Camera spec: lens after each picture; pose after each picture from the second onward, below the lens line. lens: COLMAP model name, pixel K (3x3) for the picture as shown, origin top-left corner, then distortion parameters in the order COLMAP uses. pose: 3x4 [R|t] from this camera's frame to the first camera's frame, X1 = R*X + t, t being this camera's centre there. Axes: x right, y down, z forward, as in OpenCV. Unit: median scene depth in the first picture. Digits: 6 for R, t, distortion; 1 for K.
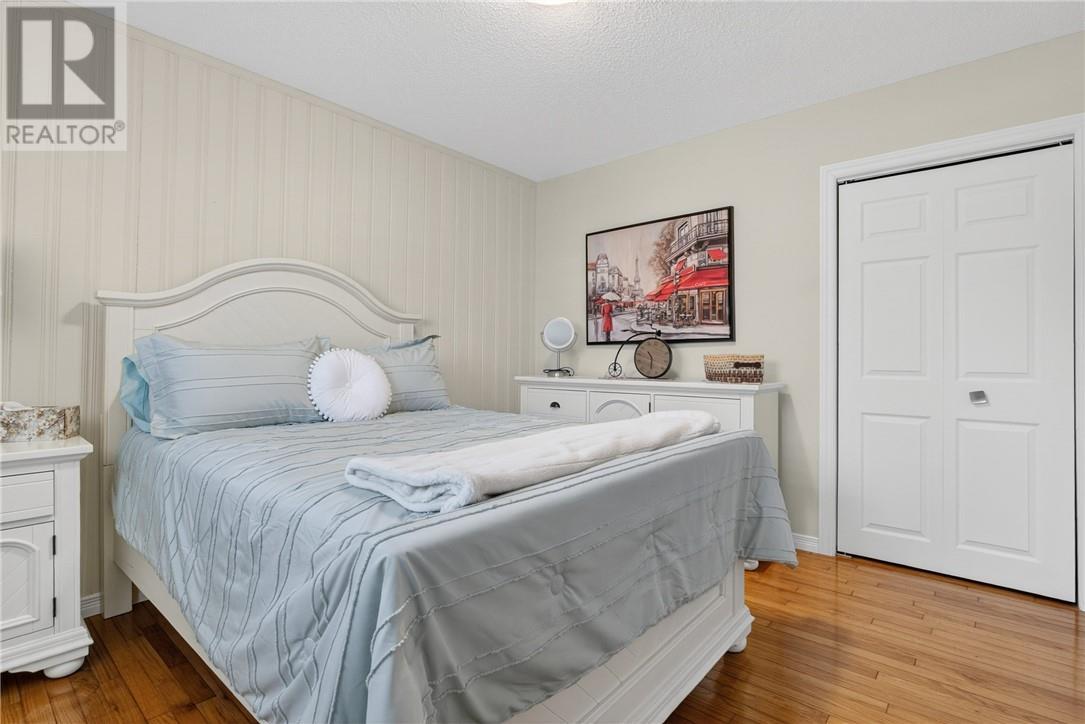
lens RADIAL K [[526.9, 0, 541.0], [0, 526.9, 349.8], [0, 0, 1]] dist [-0.003693, -0.000444]
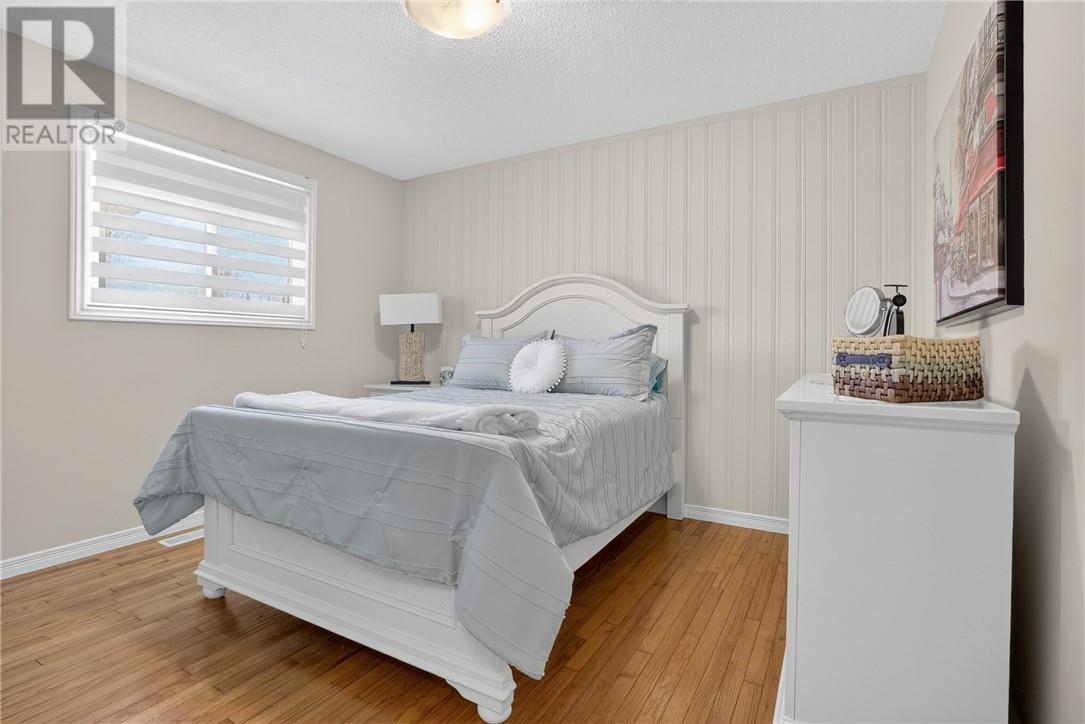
lens RADIAL K [[526.9, 0, 541.0], [0, 526.9, 349.8], [0, 0, 1]] dist [-0.003693, -0.000444]
pose [[0.183153, -0.000960, -0.983084, 0.839517], [-0.000545, 0.999999, -0.001078, 0.022637], [0.983084, 0.000733, 0.183153, 0.691516]]
